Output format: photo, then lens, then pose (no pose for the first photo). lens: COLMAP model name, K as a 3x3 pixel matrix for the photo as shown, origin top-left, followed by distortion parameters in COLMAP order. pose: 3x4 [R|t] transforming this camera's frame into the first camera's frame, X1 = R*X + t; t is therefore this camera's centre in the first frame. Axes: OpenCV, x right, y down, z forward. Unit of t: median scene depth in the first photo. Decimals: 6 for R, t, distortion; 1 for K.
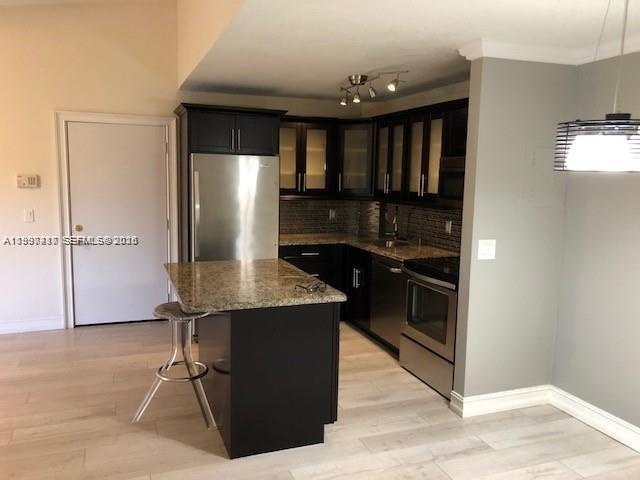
lens RADIAL K [[528.8, 0, 320.0], [0, 528.8, 240.0], [0, 0, 1]] dist [0.086554, -0.105332]
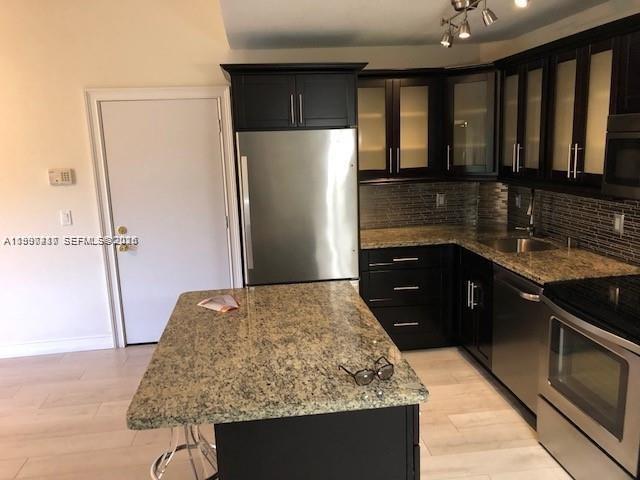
lens RADIAL K [[523.5, 0, 320.8], [0, 523.5, 232.0], [0, 0, 1]] dist [0.006026, 0.008144]
pose [[0.970014, -0.011890, -0.242756, 0.045139], [0.024347, 0.998532, 0.048378, -0.051269], [0.241825, -0.052838, 0.968880, 0.288075]]
